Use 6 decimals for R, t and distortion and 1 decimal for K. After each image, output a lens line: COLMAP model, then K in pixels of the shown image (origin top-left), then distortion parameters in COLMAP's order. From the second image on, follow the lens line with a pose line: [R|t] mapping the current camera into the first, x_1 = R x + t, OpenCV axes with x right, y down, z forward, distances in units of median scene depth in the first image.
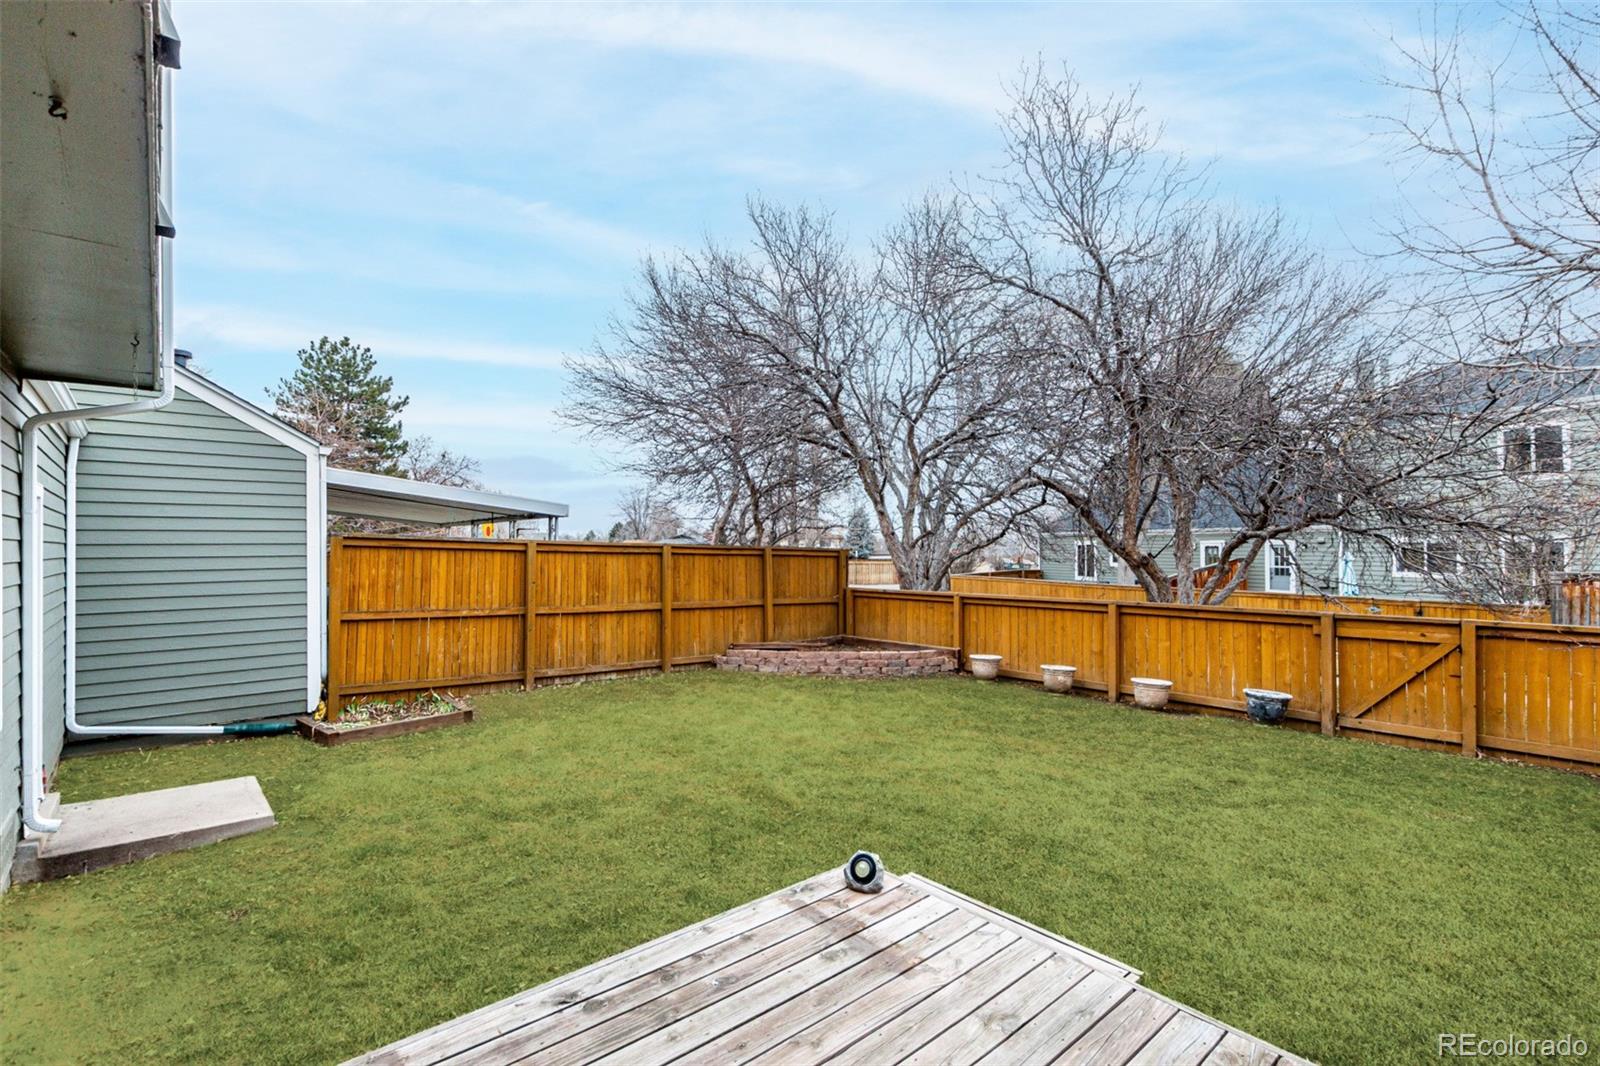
lens RADIAL K [[734.7, 0, 890.4], [0, 734.7, 536.7], [0, 0, 1]] dist [0.000239, -0.000522]
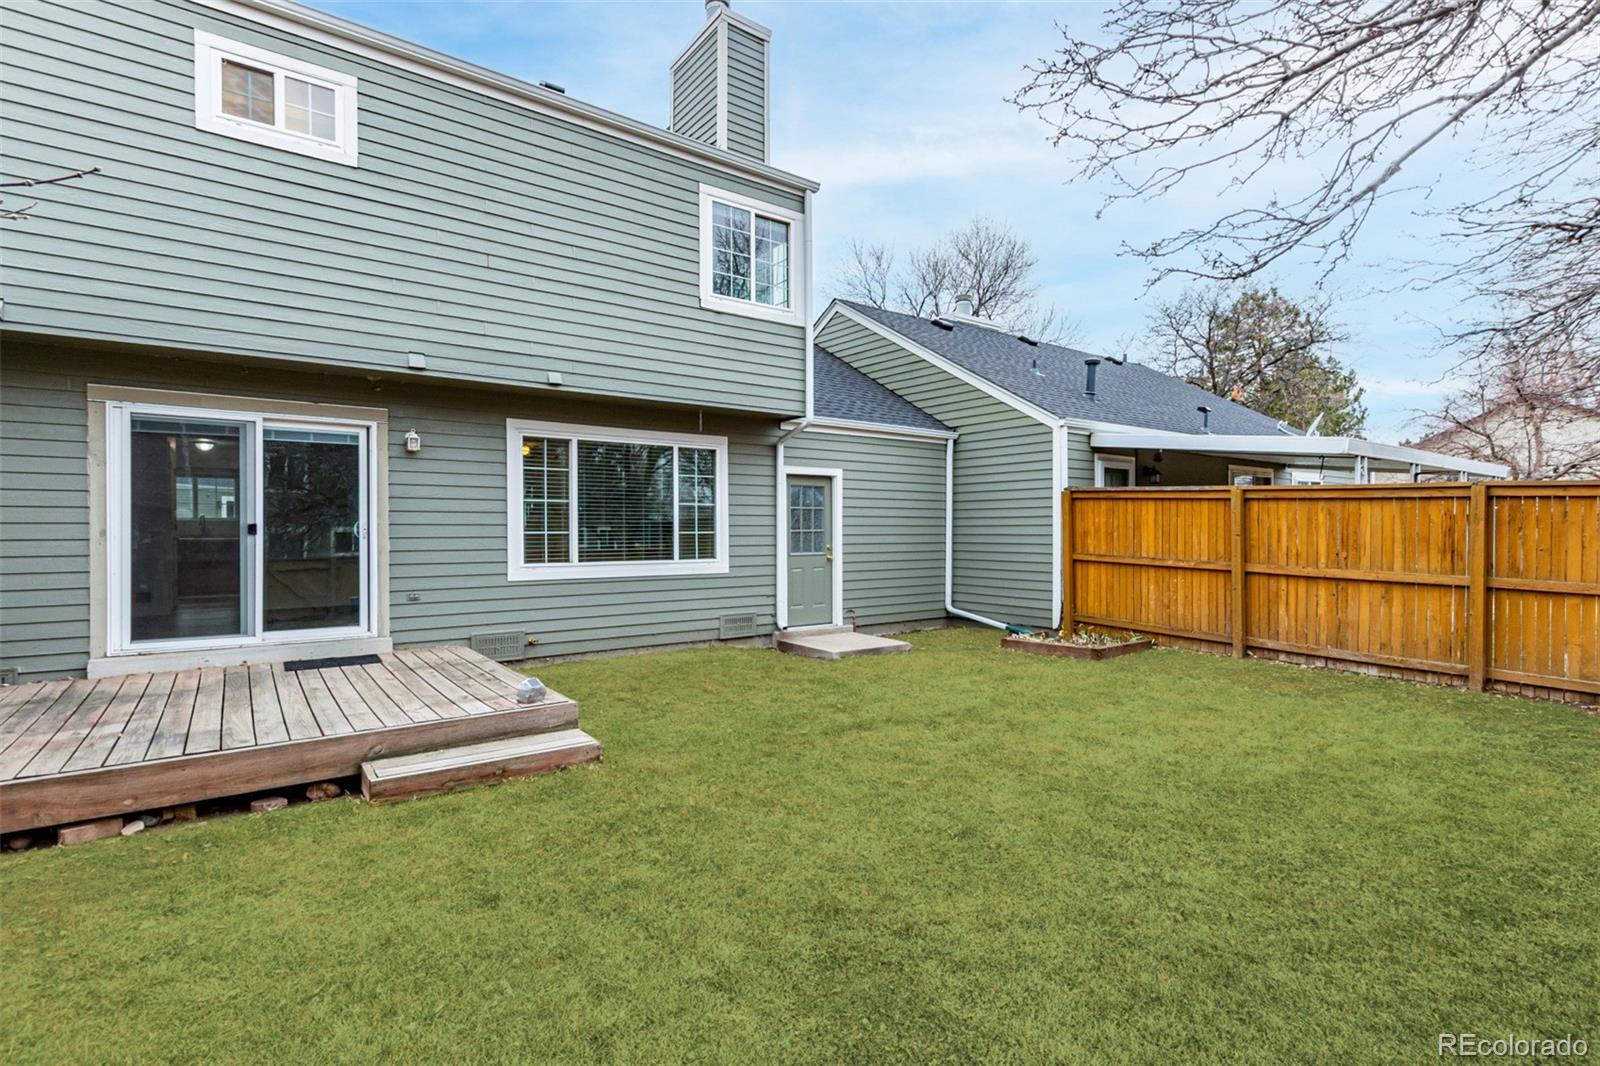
lens RADIAL K [[781.0, 0, 800.0], [0, 781.0, 533.0], [0, 0, 1]] dist [0.001422, -0.000125]
pose [[-0.144423, 0.007147, -0.989490, 0.486018], [0.016929, 0.999845, 0.004751, 0.045581], [0.989371, -0.016065, -0.144522, 0.599612]]
